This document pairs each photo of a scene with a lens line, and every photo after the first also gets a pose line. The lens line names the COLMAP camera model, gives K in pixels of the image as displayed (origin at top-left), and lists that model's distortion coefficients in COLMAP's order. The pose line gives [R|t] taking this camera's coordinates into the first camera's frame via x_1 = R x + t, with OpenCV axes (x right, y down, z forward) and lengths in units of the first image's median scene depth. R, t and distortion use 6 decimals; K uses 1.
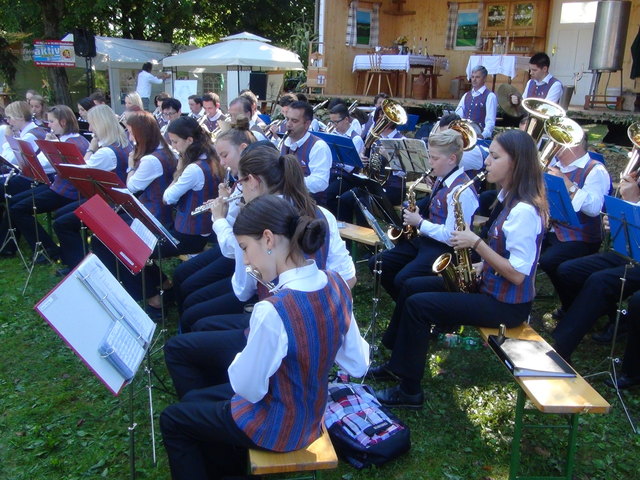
lens RADIAL K [[629.1, 0, 320.0], [0, 629.1, 240.0], [0, 0, 1]] dist [-0.004816, 0.014635]
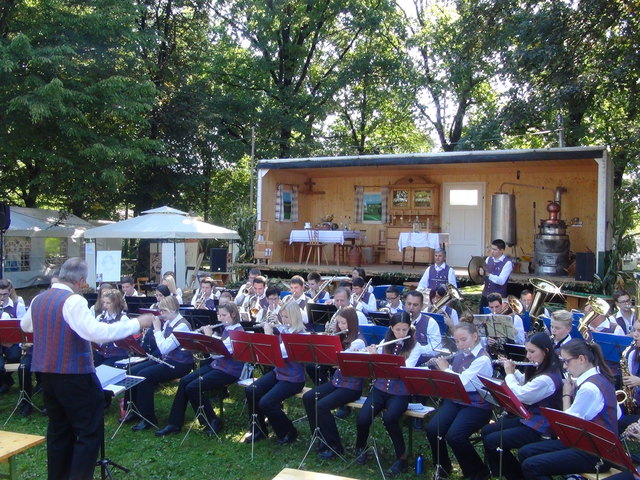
lens RADIAL K [[629.1, 0, 320.0], [0, 629.1, 240.0], [0, 0, 1]] dist [-0.004816, 0.014635]
pose [[0.953984, -0.016895, 0.299382, -0.229258], [0.085901, 0.971965, -0.218874, -0.015700], [-0.287291, 0.234519, 0.928690, -0.087394]]
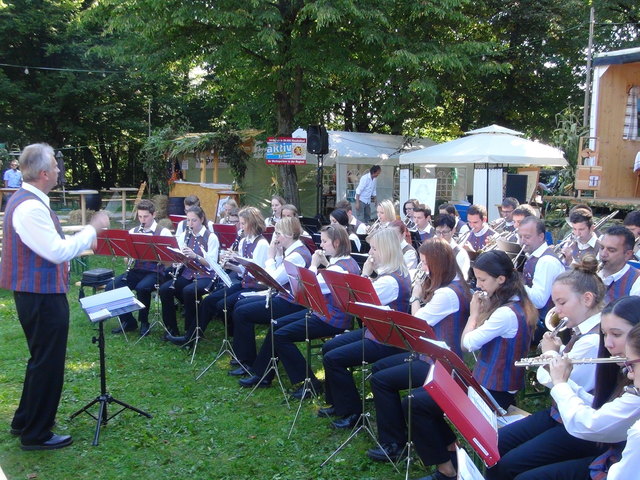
lens RADIAL K [[728.1, 0, 321.2], [0, 728.1, 241.0], [0, 0, 1]] dist [-0.004206, 0.022065]
pose [[0.950888, 0.024293, -0.308581, -0.037910], [-0.070608, 0.987656, -0.139823, -0.015277], [0.301375, 0.154744, 0.940865, 0.000400]]
